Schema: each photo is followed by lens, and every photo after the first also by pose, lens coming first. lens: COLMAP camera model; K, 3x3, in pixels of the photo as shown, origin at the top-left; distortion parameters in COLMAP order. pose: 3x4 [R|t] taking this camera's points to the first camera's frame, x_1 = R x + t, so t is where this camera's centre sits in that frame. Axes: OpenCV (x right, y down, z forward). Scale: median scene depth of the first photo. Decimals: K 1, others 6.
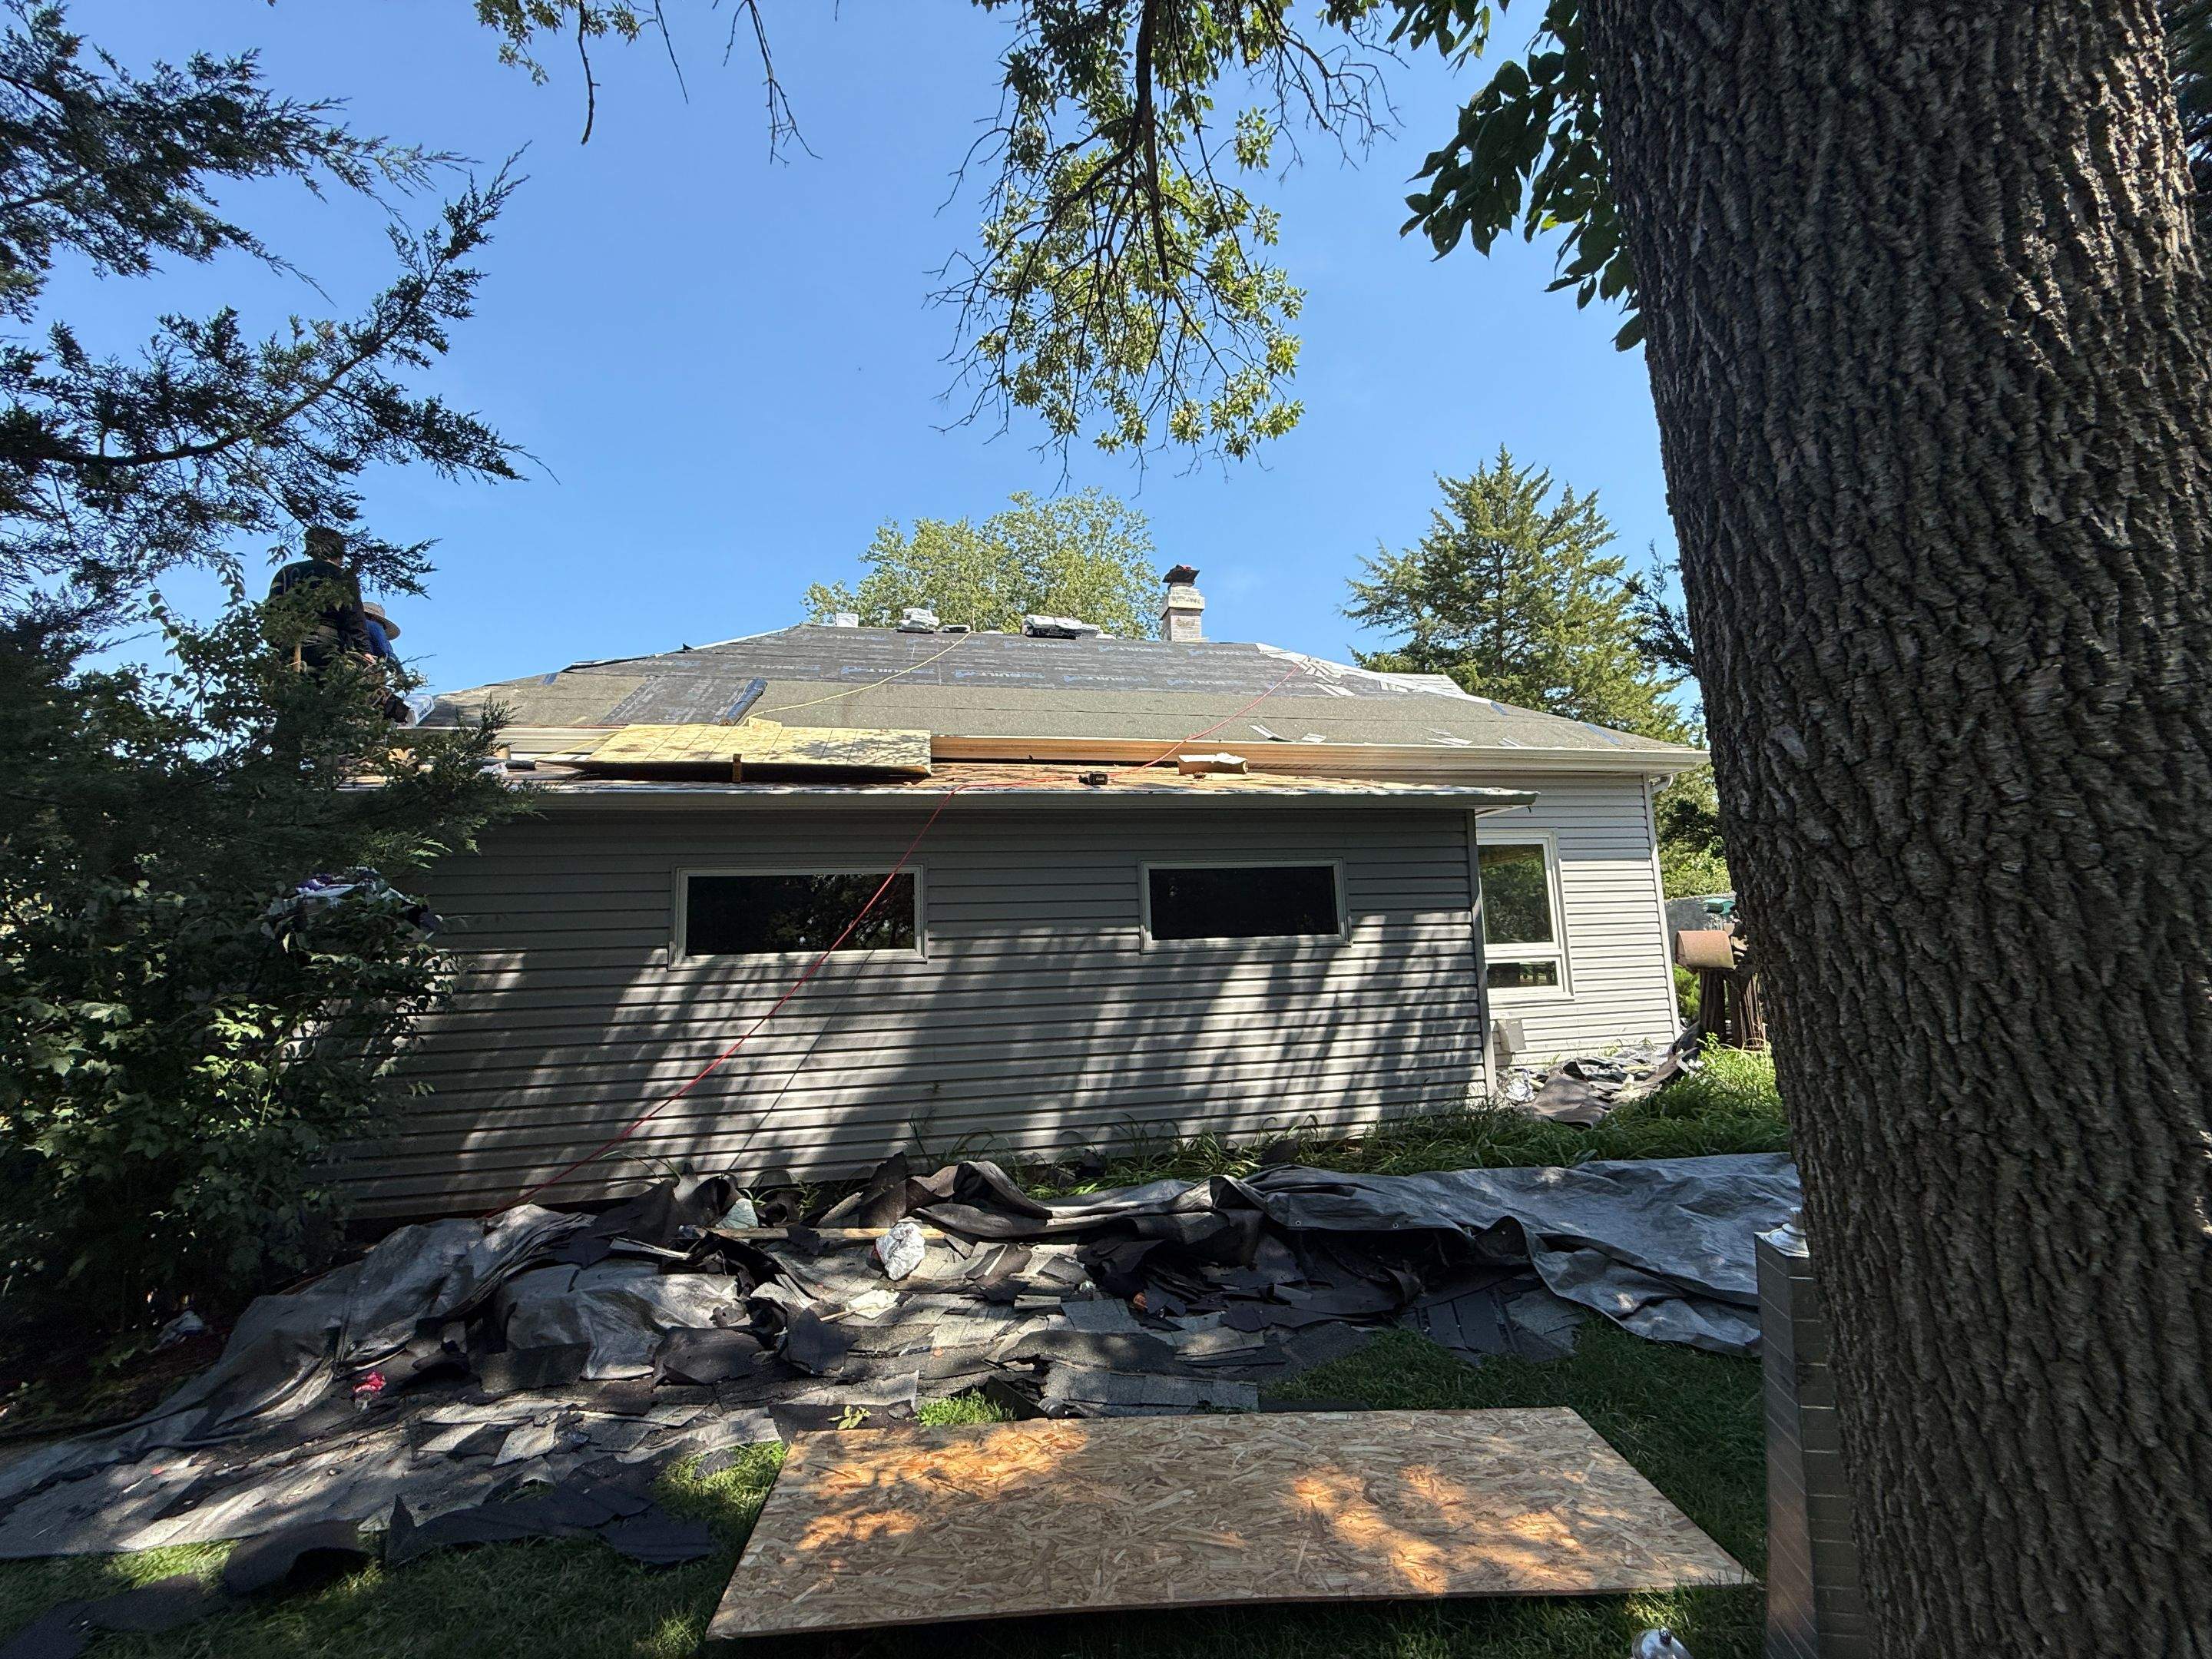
lens RADIAL K [[911.4, 0, 1106.0], [0, 911.4, 829.5], [0, 0, 1]] dist [-0.009368, -0.001237]
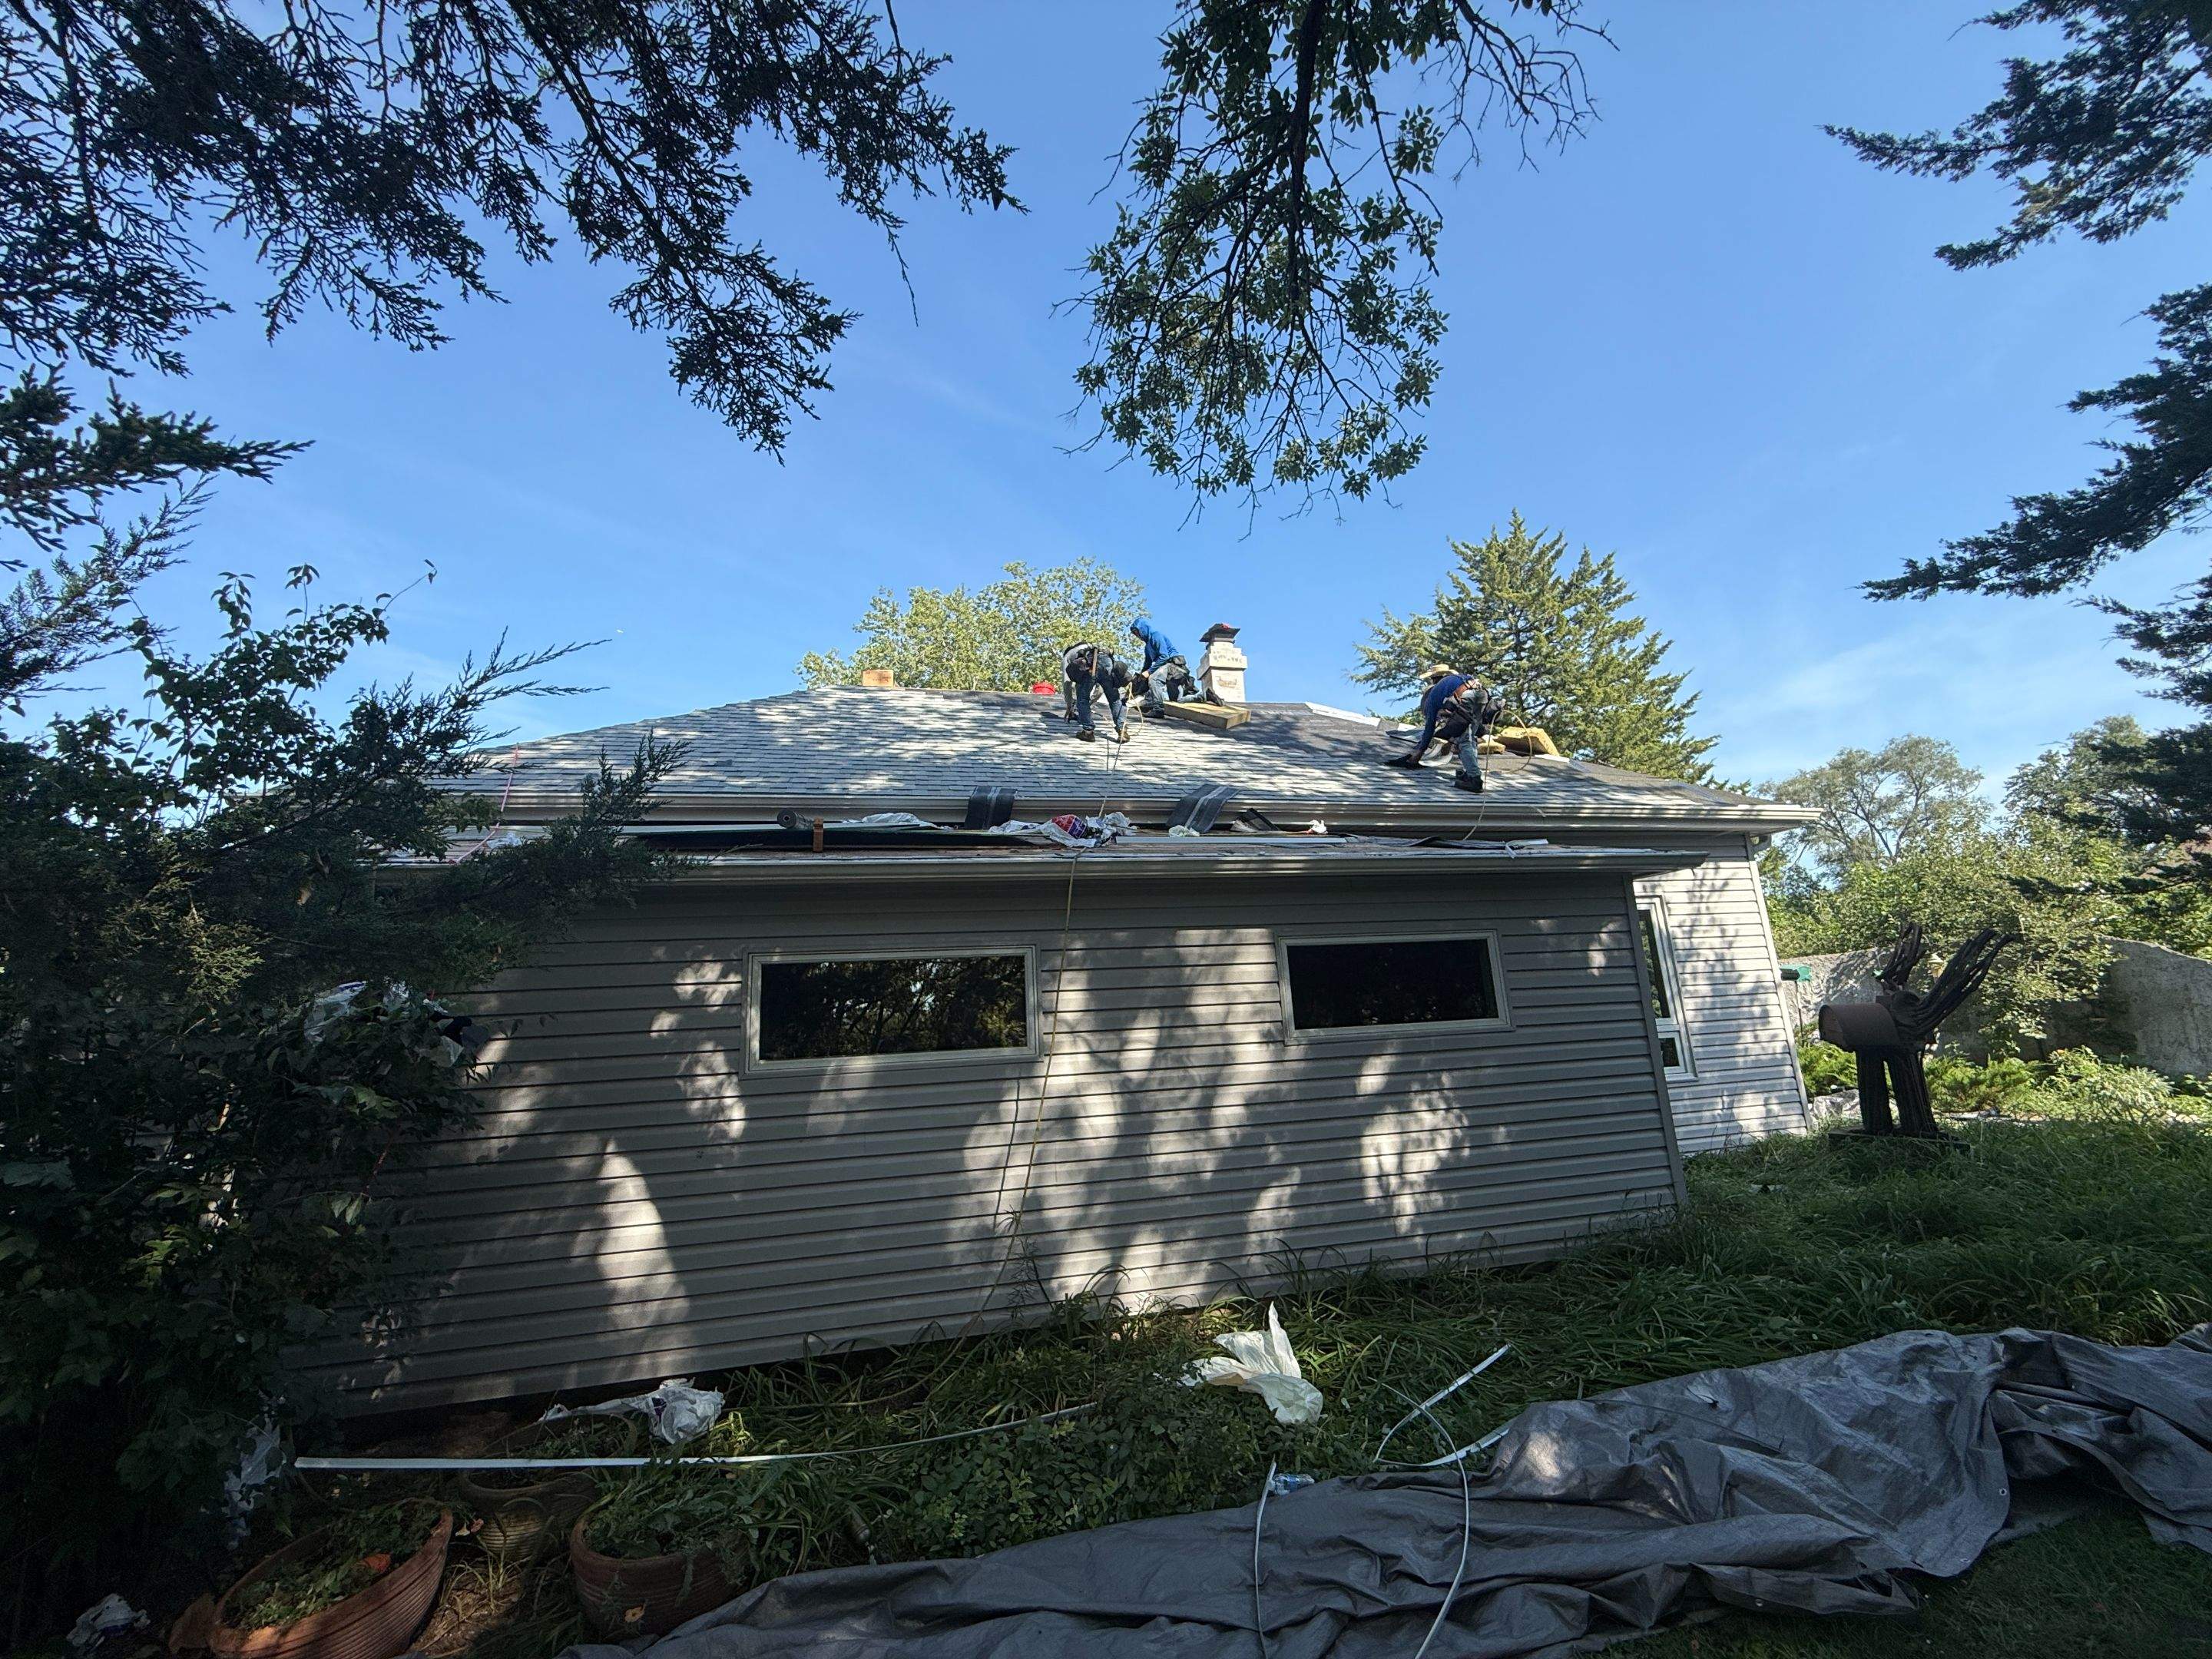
lens RADIAL K [[874.8, 0, 1106.0], [0, 874.8, 829.5], [0, 0, 1]] dist [0.010219, -0.012259]
pose [[0.999122, -0.010666, 0.040525, -0.460554], [0.013581, 0.997286, -0.072357, -0.013409], [-0.039644, 0.072844, 0.996555, 0.417674]]
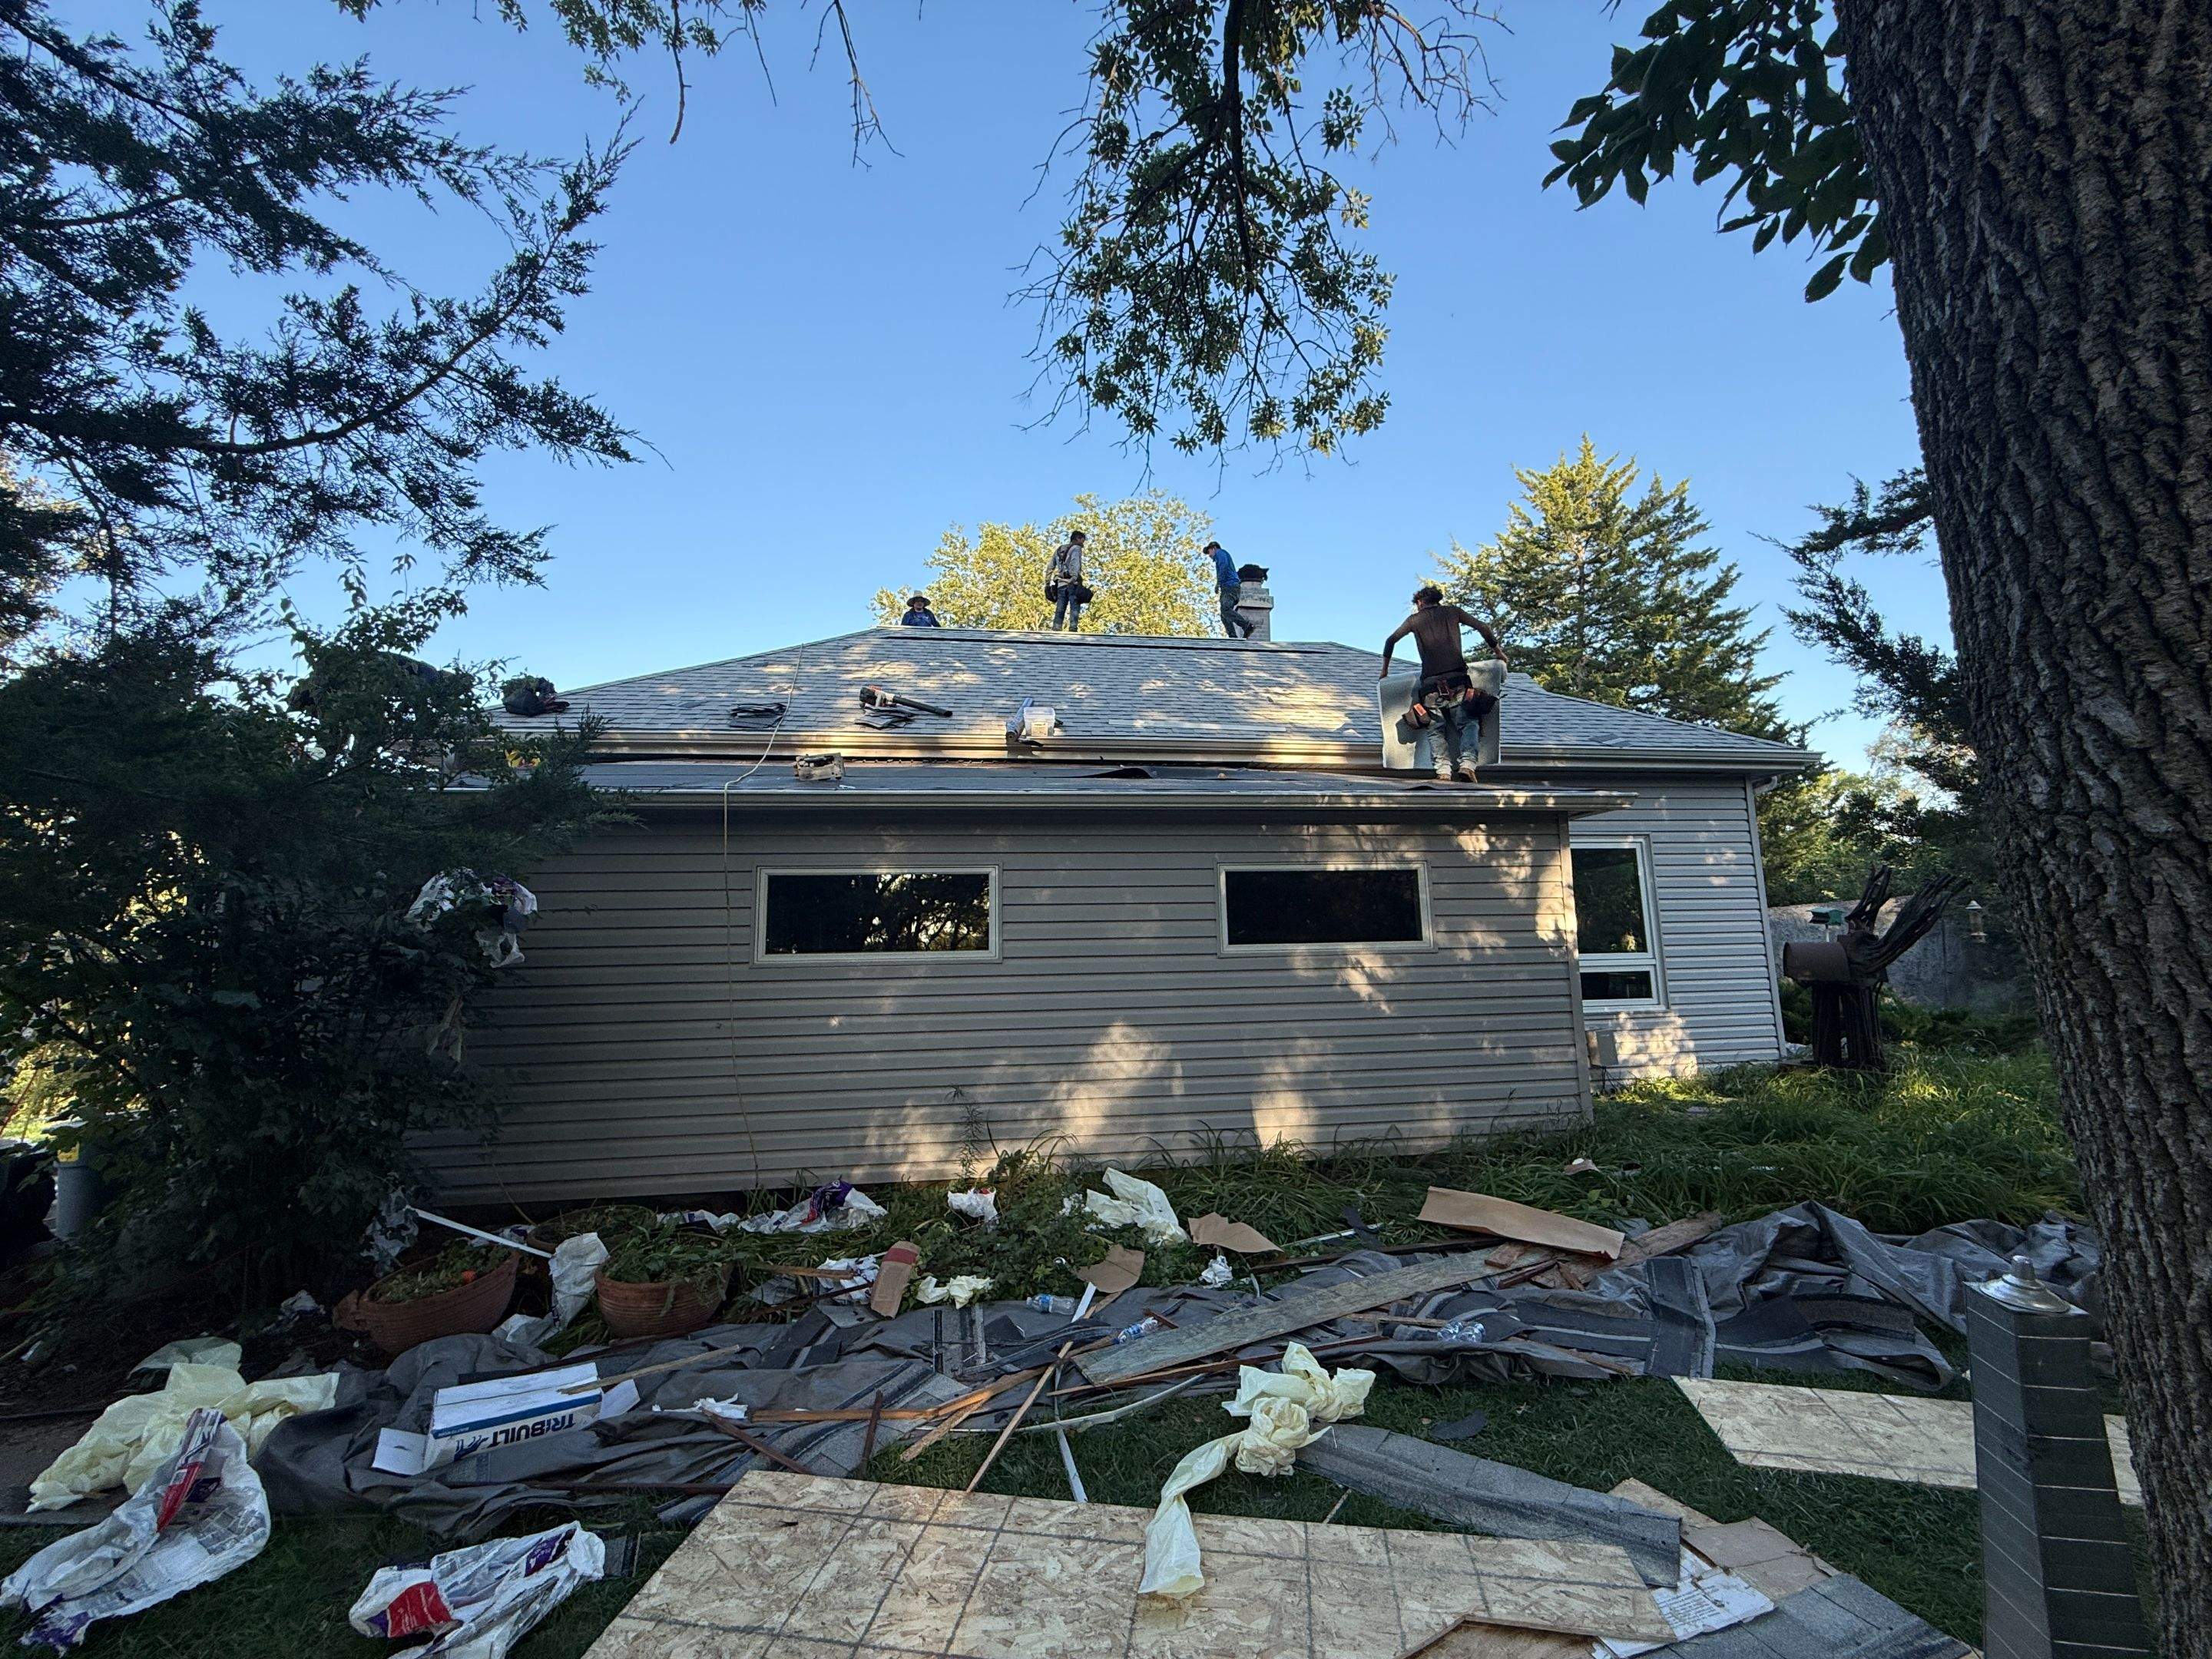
lens RADIAL K [[896.6, 0, 1118.7], [0, 896.6, 838.4], [0, 0, 1]] dist [-0.000524, -0.005603]
pose [[0.998108, 0.003507, -0.061378, -0.035964], [-0.002850, 0.999938, 0.010782, 0.003093], [0.061412, -0.010587, 0.998056, 0.034795]]
